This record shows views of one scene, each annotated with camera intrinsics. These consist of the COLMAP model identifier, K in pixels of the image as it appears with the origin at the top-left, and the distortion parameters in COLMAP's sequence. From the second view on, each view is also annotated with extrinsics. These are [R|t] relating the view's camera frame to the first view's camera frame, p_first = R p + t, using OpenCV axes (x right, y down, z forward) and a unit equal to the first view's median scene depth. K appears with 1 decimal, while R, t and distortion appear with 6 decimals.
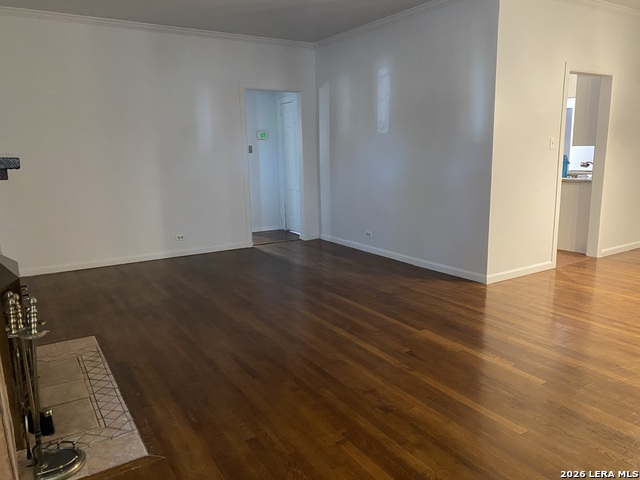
lens RADIAL K [[486.8, 0, 325.0], [0, 486.8, 234.2], [0, 0, 1]] dist [0.040482, -0.037336]
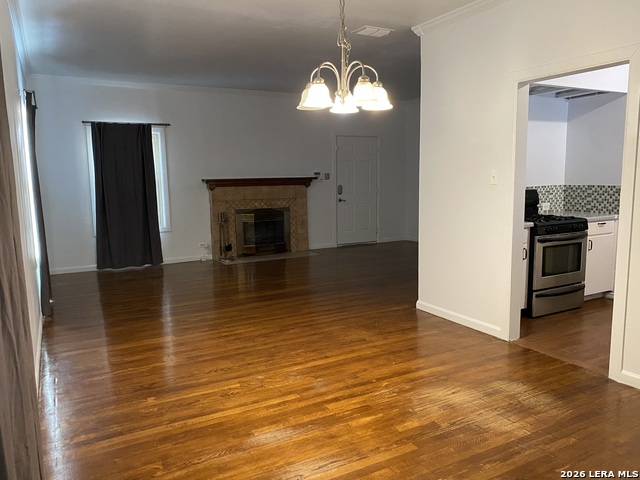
lens RADIAL K [[486.8, 0, 322.5], [0, 486.8, 239.1], [0, 0, 1]] dist [0.040482, -0.037336]
pose [[-0.067599, 0.151382, -0.986161, 1.755034], [-0.159573, 0.974058, 0.160462, -0.231743], [0.984869, 0.168212, -0.041689, 1.051925]]
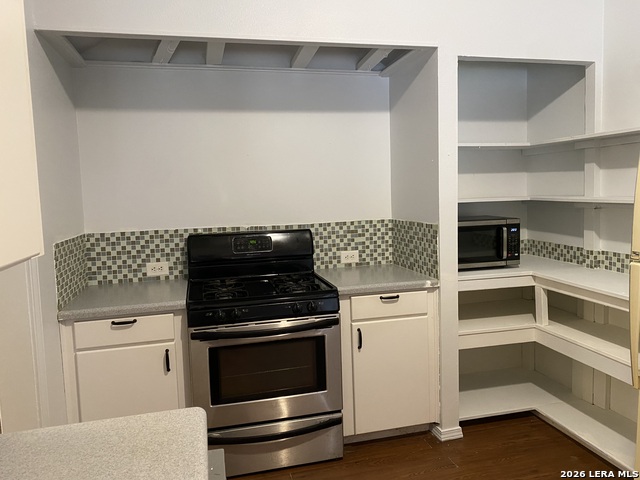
lens RADIAL K [[486.8, 0, 319.4], [0, 486.8, 231.2], [0, 0, 1]] dist [0.040482, -0.037336]
pose [[-0.325788, 0.102277, -0.939894, 1.047430], [-0.131395, 0.979586, 0.152141, -0.366720], [0.936268, 0.173063, -0.305698, 1.849027]]
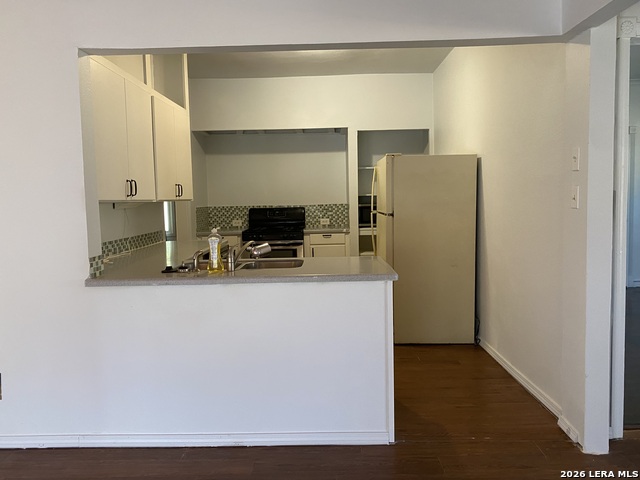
lens RADIAL K [[486.8, 0, 322.1], [0, 486.8, 241.5], [0, 0, 1]] dist [0.040482, -0.037336]
pose [[-0.542740, 0.101616, -0.833731, 1.734668], [-0.120026, 0.973082, 0.196734, -0.478306], [0.831281, 0.206845, -0.515934, 2.578233]]
